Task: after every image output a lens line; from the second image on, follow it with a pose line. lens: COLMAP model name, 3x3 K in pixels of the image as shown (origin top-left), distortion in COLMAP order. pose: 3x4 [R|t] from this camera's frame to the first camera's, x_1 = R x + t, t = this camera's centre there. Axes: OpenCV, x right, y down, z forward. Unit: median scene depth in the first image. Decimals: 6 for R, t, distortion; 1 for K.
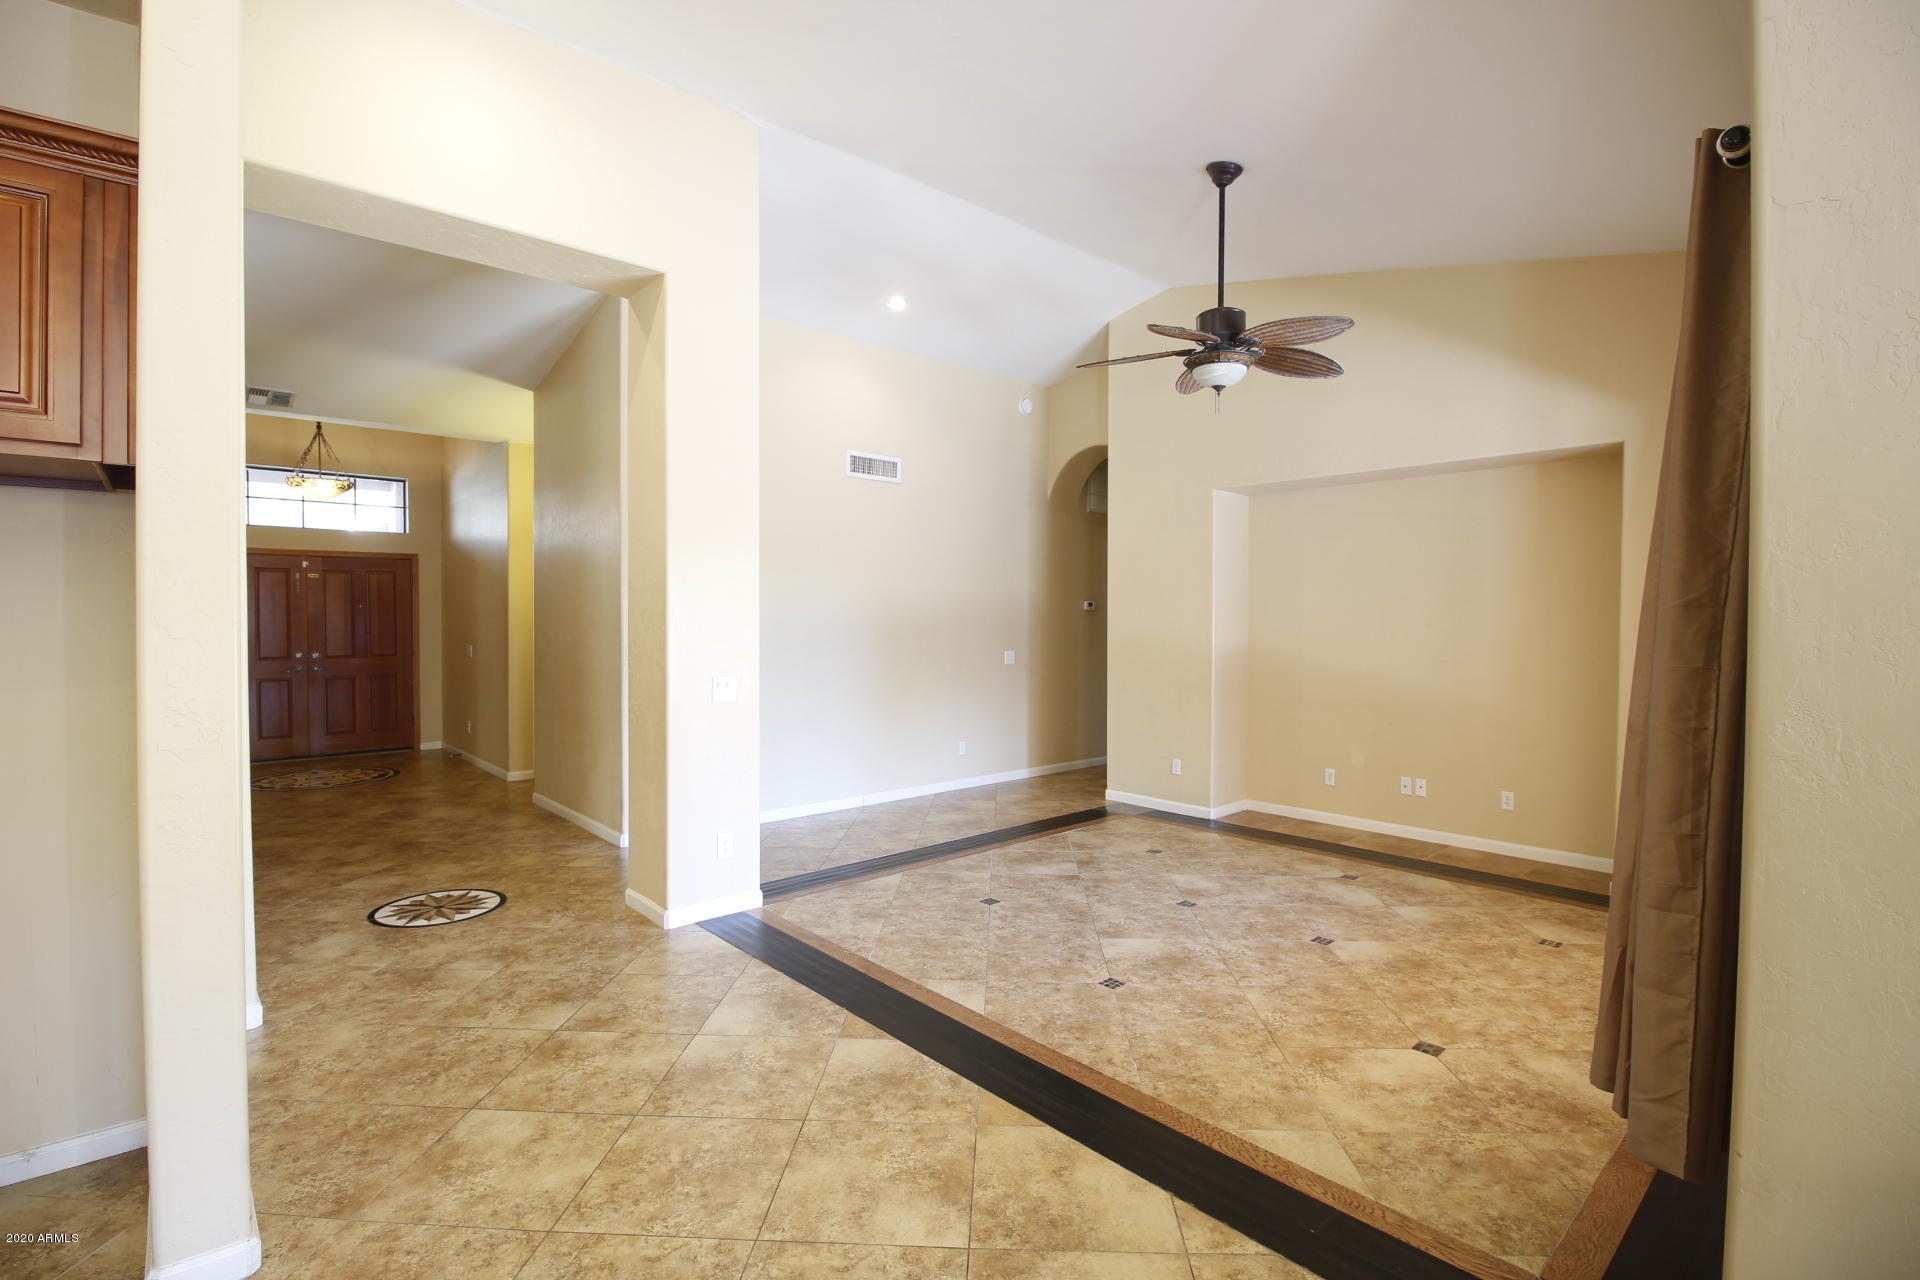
lens RADIAL K [[889.8, 0, 963.2], [0, 889.8, 631.7], [0, 0, 1]] dist [-0.008461, -0.001993]
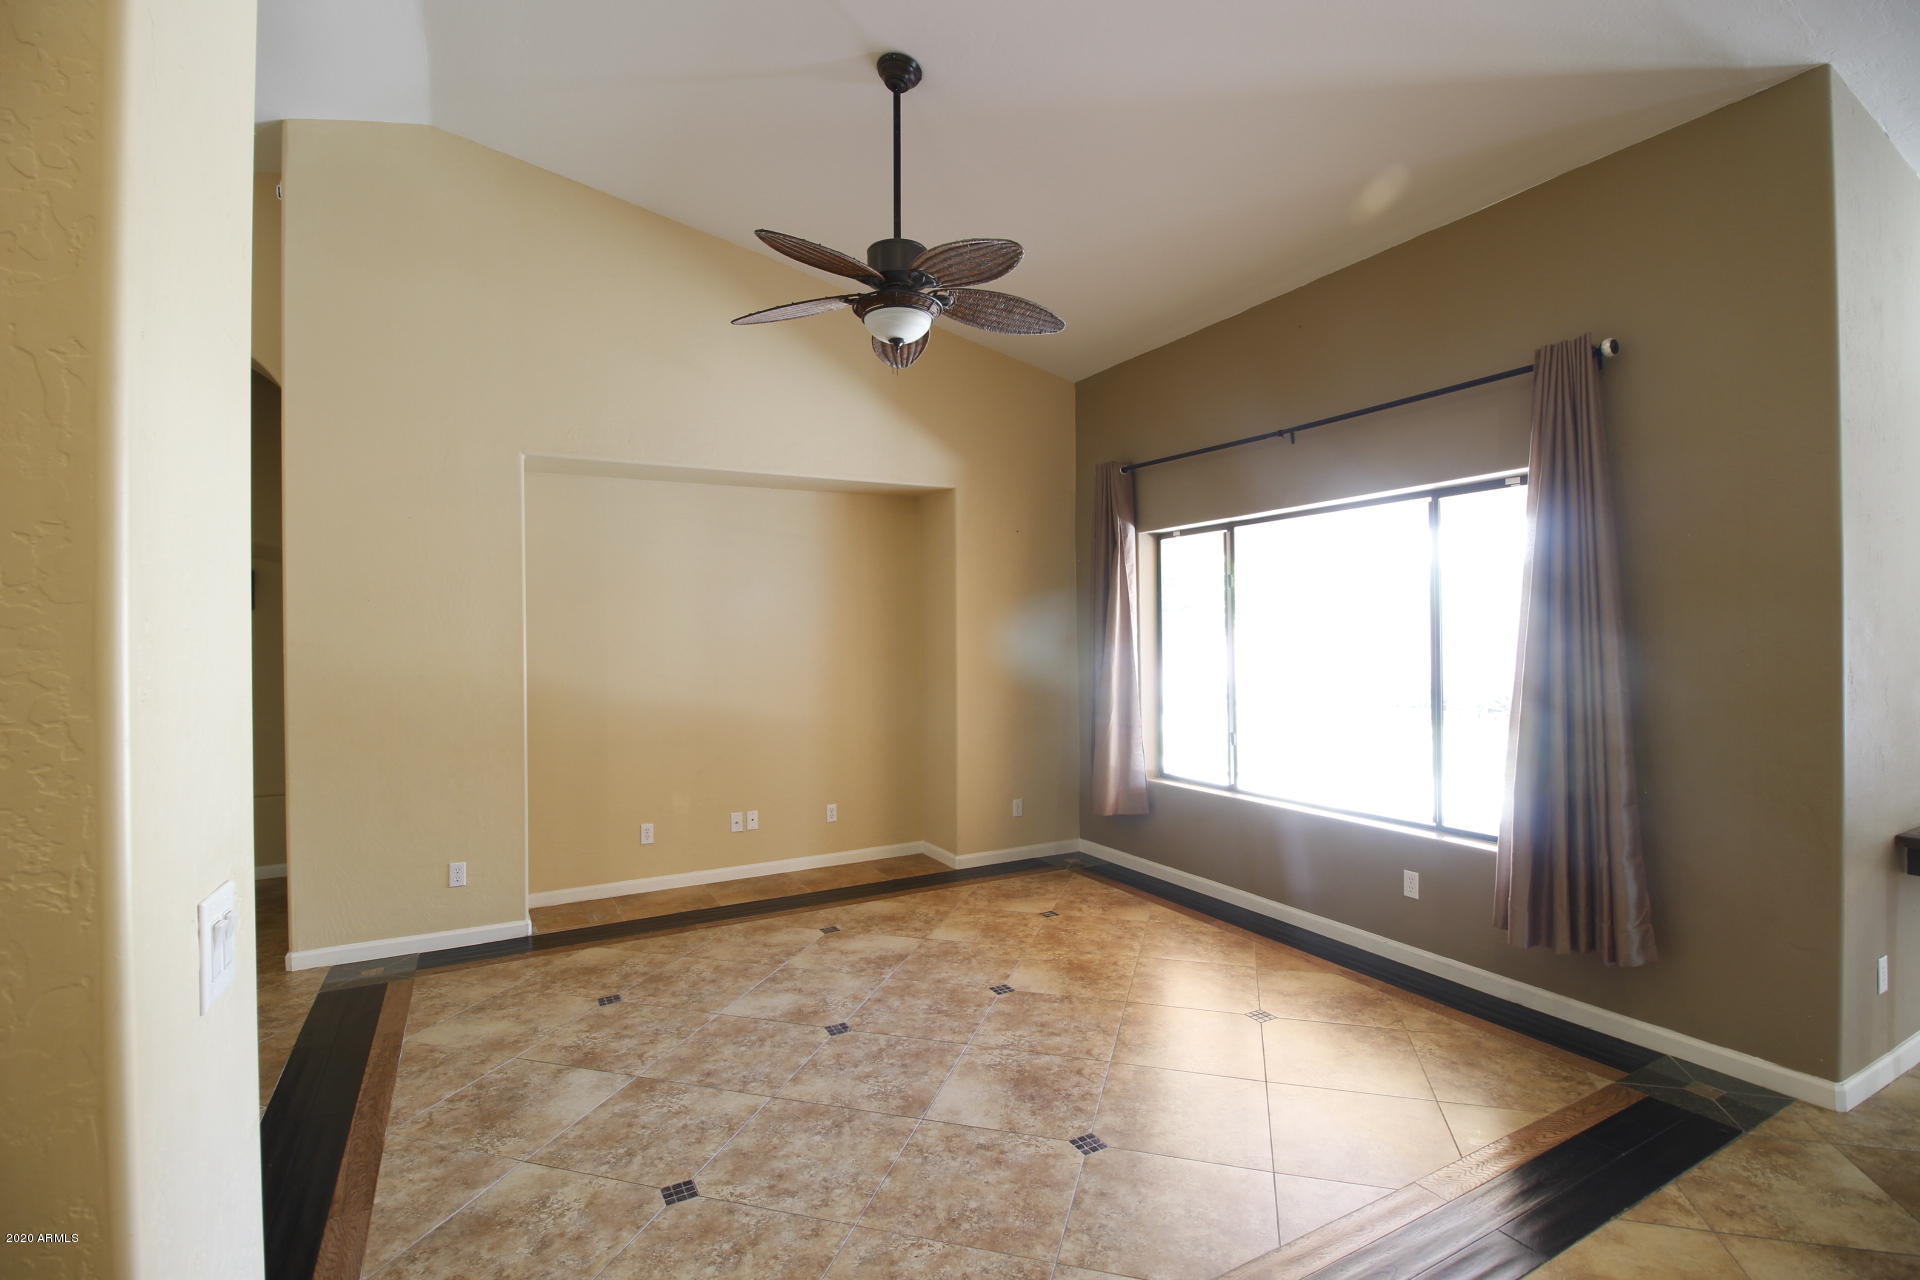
lens RADIAL K [[889.8, 0, 957.2], [0, 889.8, 636.0], [0, 0, 1]] dist [-0.008461, -0.001993]
pose [[0.241734, -0.006629, 0.970320, -0.425120], [0.030184, 0.999544, -0.000691, -0.013339], [-0.969873, 0.029456, 0.241824, 0.707294]]
